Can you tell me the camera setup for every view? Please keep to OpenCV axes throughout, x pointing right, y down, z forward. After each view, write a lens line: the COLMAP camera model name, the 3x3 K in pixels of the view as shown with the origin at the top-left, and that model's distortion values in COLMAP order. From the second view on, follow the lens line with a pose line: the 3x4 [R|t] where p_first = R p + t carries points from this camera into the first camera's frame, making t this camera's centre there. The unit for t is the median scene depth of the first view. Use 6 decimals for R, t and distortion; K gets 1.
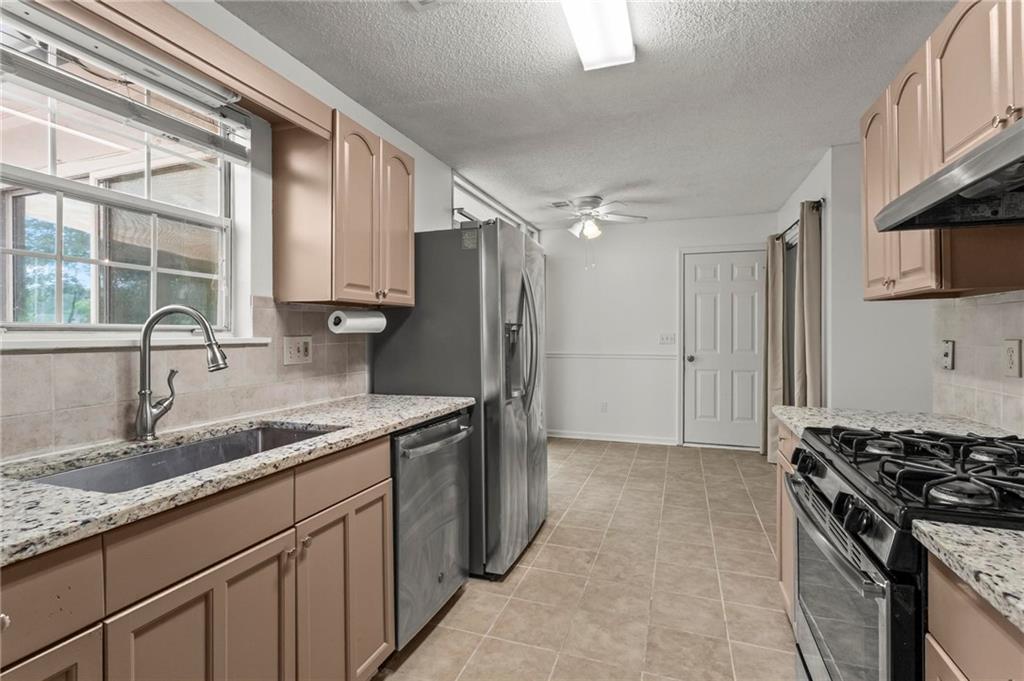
lens RADIAL K [[489.2, 0, 515.7], [0, 489.2, 336.1], [0, 0, 1]] dist [-0.000370, 0.001867]
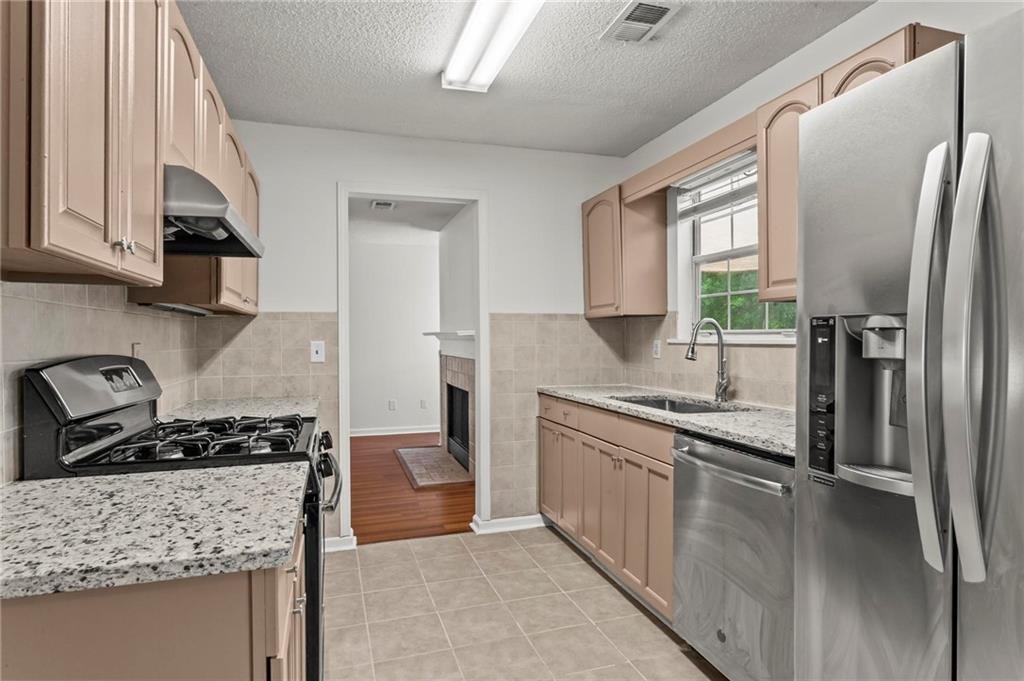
lens RADIAL K [[560.4, 0, 511.8], [0, 560.4, 339.3], [0, 0, 1]] dist [0.003109, 0.005235]
pose [[-0.800221, 0.008932, -0.599638, 0.916639], [0.005242, 0.999955, 0.007899, -0.011867], [0.599682, 0.003178, -0.800232, 2.070080]]
